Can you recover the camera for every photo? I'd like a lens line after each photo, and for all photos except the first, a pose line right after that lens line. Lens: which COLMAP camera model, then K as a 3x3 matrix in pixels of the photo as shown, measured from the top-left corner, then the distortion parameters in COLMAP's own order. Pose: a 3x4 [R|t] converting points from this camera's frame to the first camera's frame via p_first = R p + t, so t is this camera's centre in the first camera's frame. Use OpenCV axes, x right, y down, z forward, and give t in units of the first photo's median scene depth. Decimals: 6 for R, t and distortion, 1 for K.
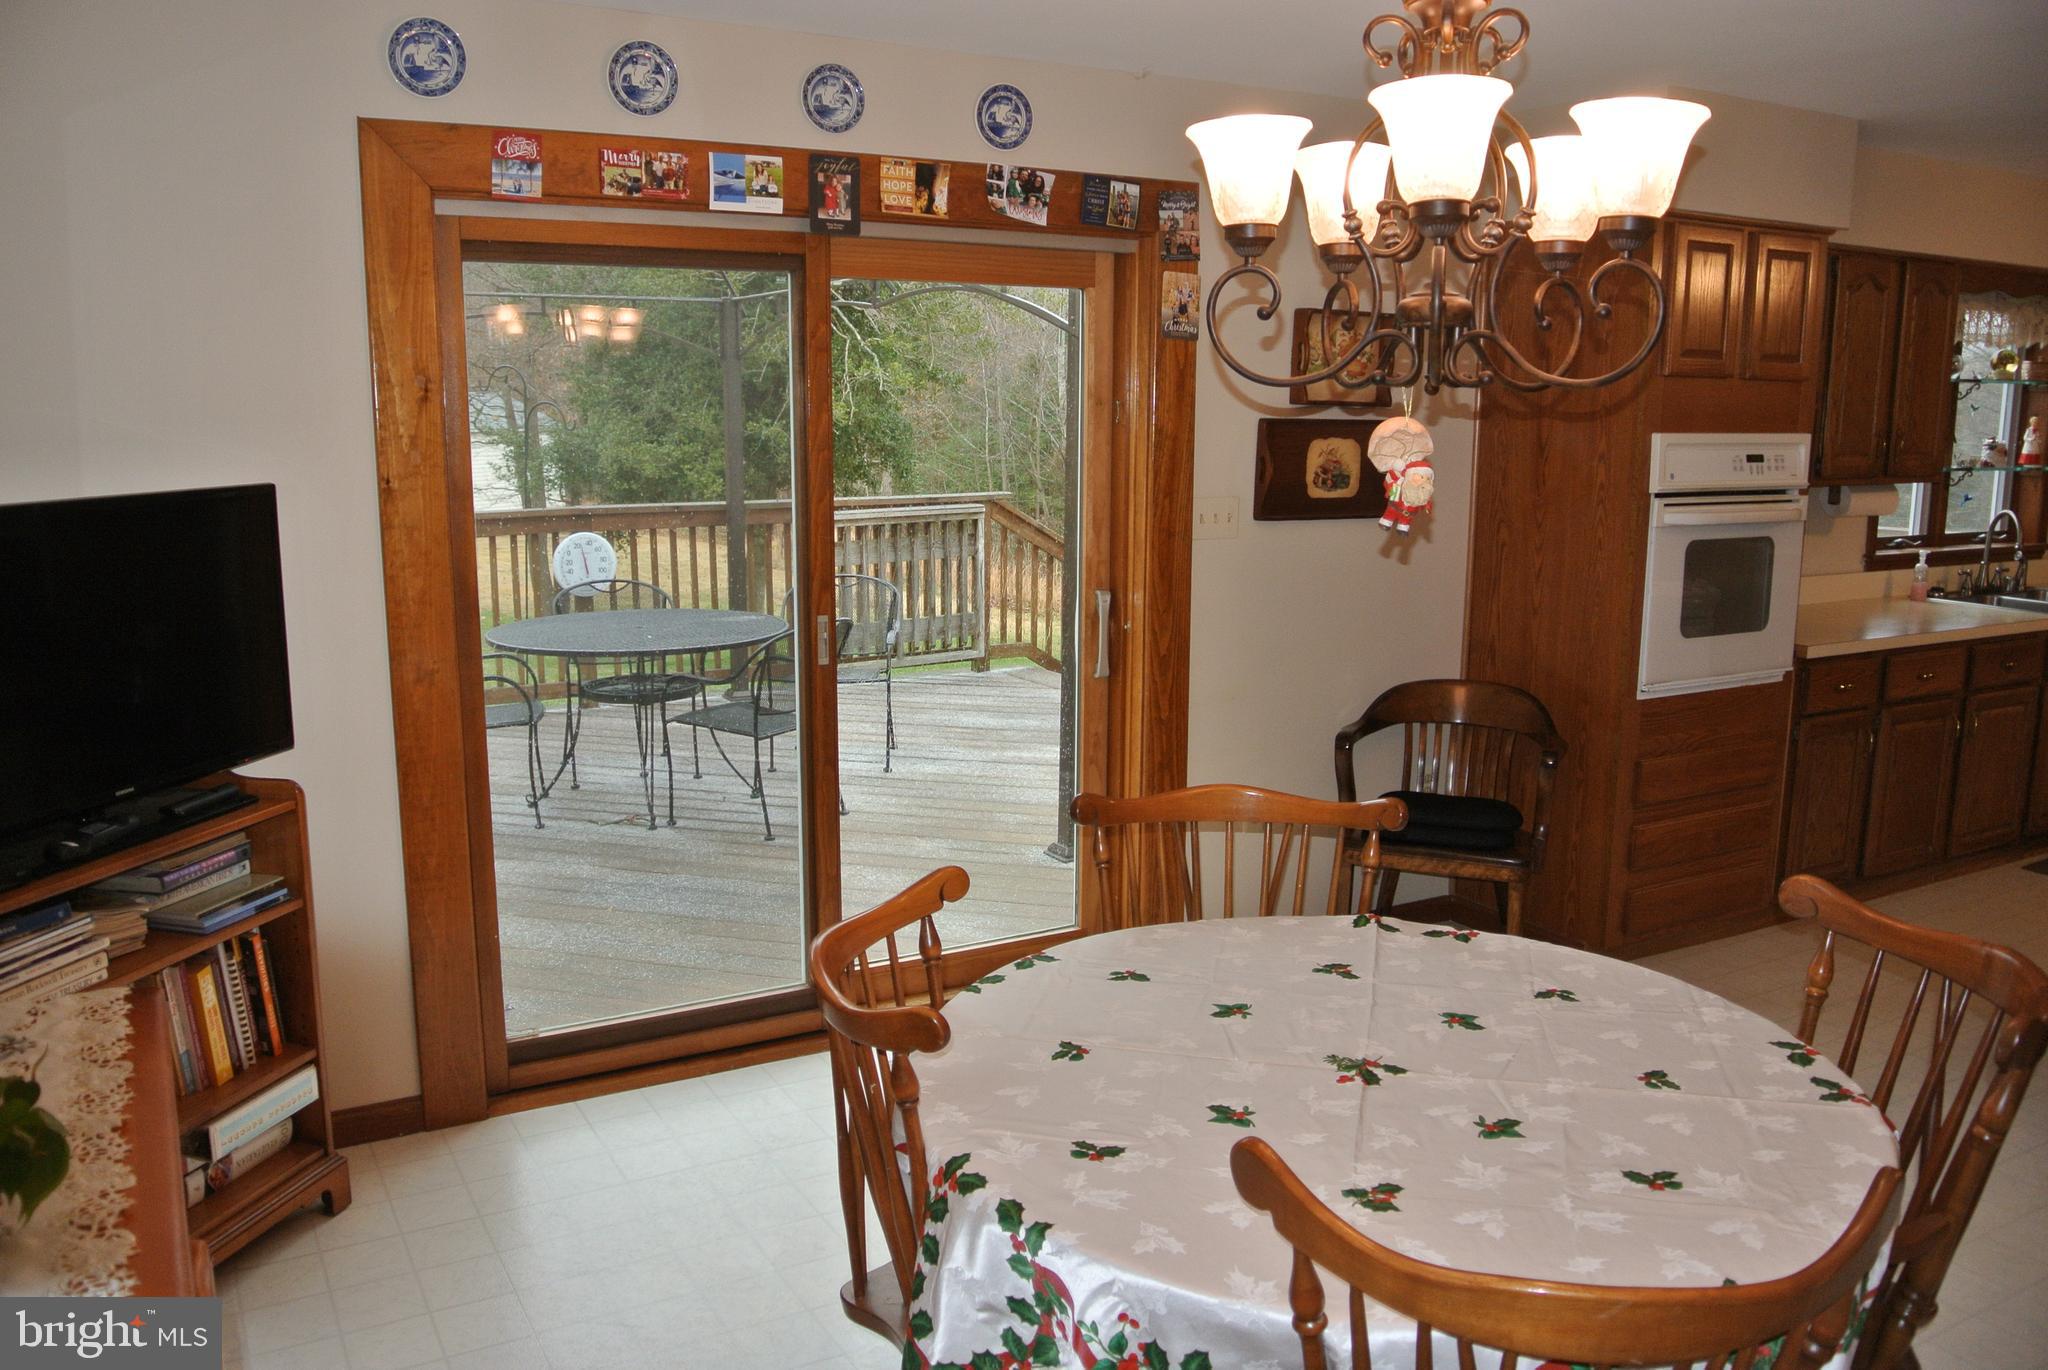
lens RADIAL K [[1600.1, 0, 999.6], [0, 1600.1, 691.9], [0, 0, 1]] dist [-0.085045, 0.038454]
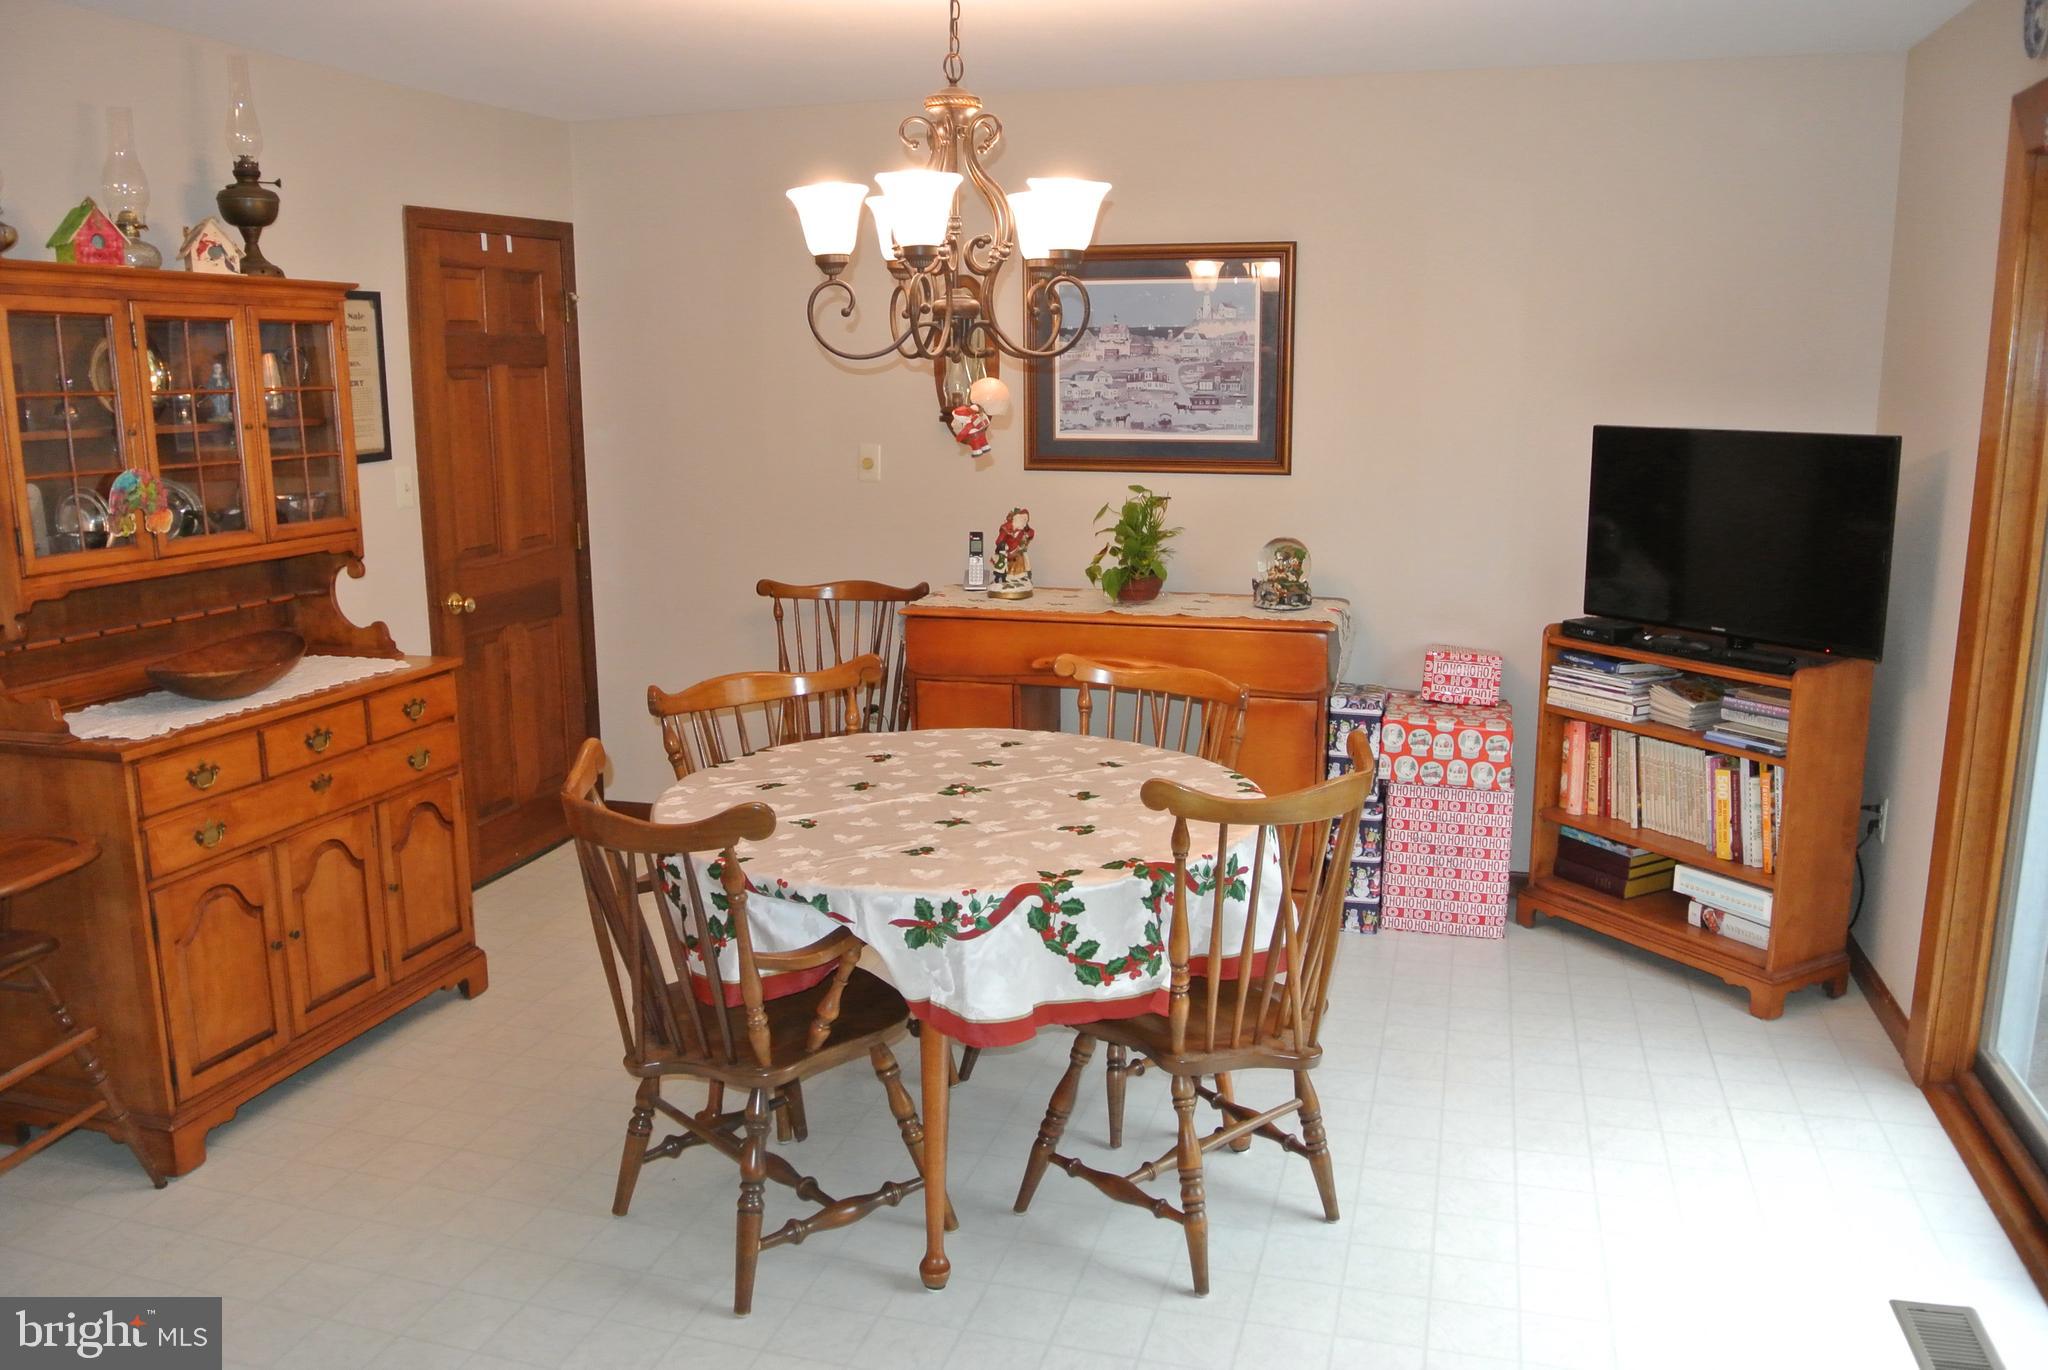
lens RADIAL K [[1600.1, 0, 996.1], [0, 1600.1, 694.9], [0, 0, 1]] dist [-0.085045, 0.038454]
pose [[-0.724111, 0.139647, -0.675398, 0.698617], [-0.116148, 0.940608, 0.319008, -0.200677], [0.679833, 0.309443, -0.664884, 1.129456]]
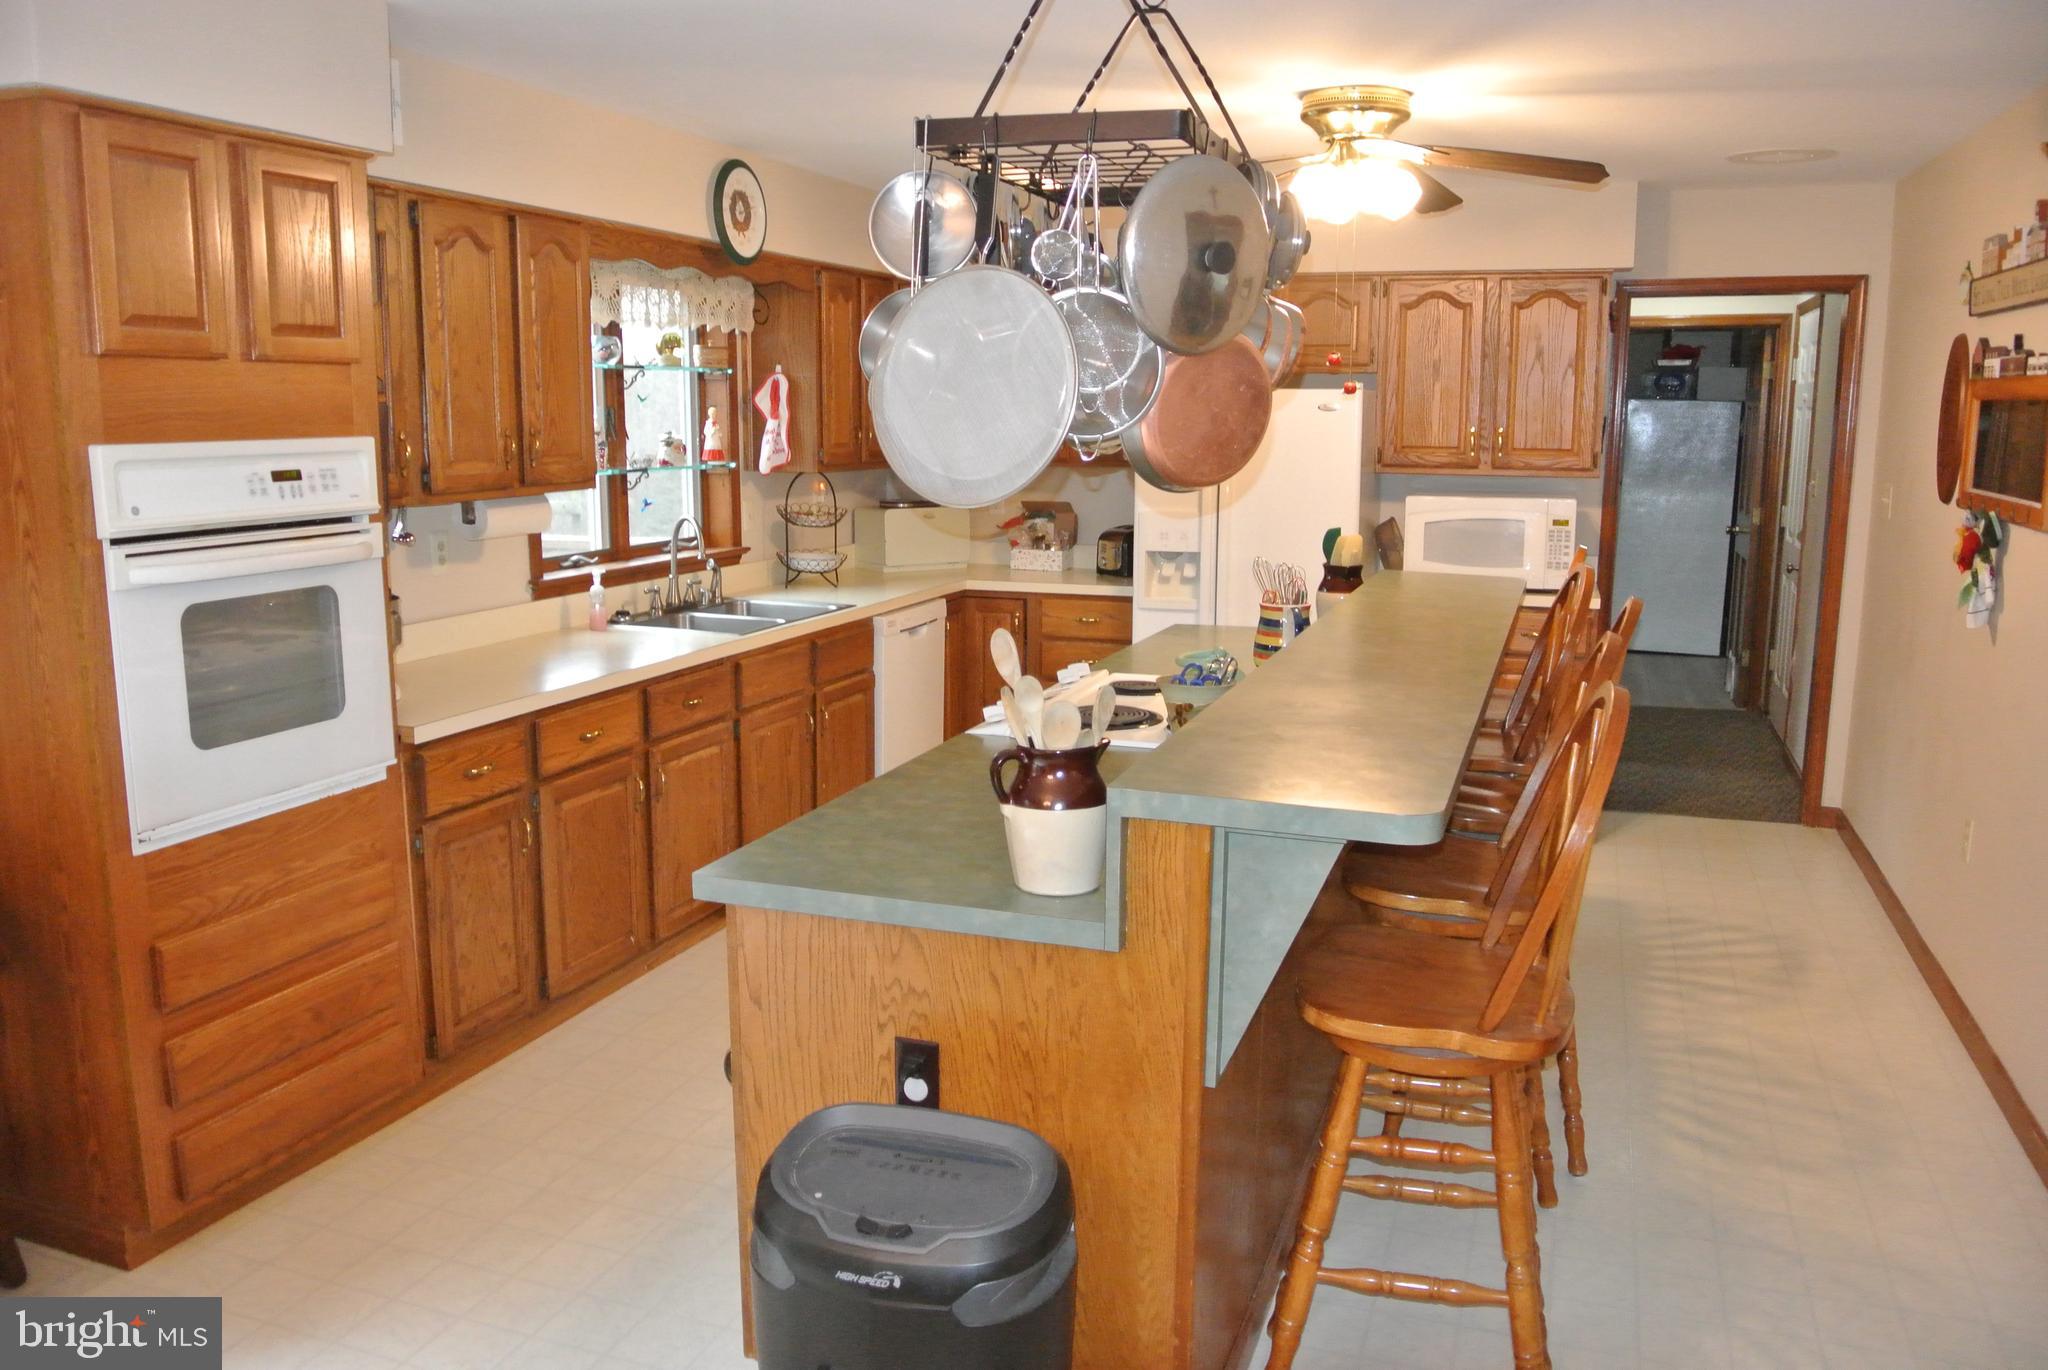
lens RADIAL K [[1600.1, 0, 1006.3], [0, 1600.1, 692.9], [0, 0, 1]] dist [-0.085045, 0.038454]
pose [[0.761135, -0.116134, 0.638111, 0.324376], [0.116478, 0.992319, 0.041664, -0.055091], [-0.638049, 0.042614, 0.768816, 0.324116]]
